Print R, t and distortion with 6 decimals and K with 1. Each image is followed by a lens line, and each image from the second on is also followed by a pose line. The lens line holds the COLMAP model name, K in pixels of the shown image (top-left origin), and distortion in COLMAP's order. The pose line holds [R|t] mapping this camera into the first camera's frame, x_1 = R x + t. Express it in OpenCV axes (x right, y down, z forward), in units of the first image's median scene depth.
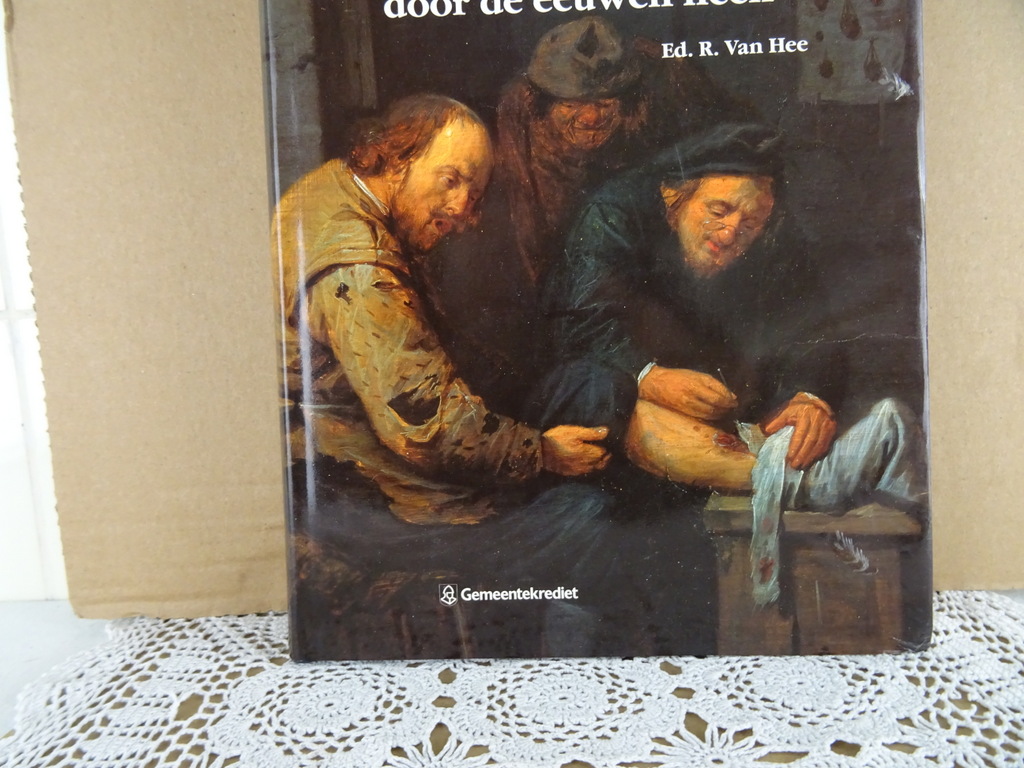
lens RADIAL K [[1020.7, 0, 496.1], [0, 1020.7, 261.6], [0, 0, 1]] dist [0.013721, -0.033363]
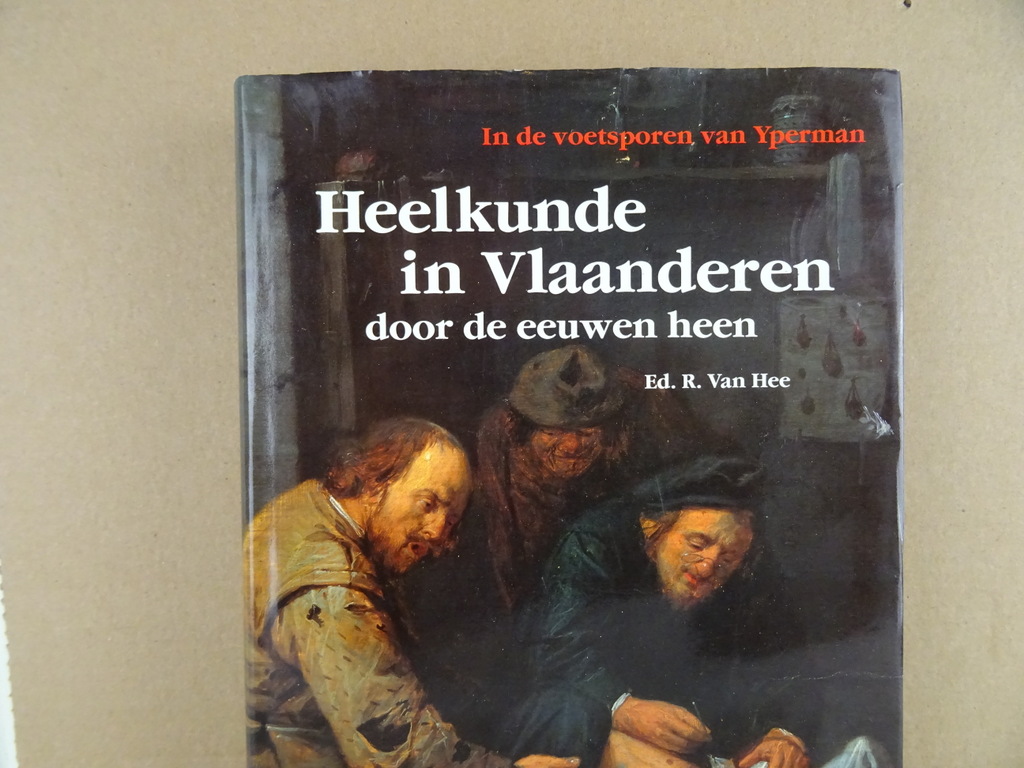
lens RADIAL K [[1020.7, 0, 511.2], [0, 1020.7, 331.0], [0, 0, 1]] dist [0.013721, -0.033363]
pose [[0.999197, 0.027365, 0.029268, 0.001745], [-0.026739, 0.999409, -0.021580, -0.184460], [-0.029842, 0.020780, 0.999339, 0.007497]]
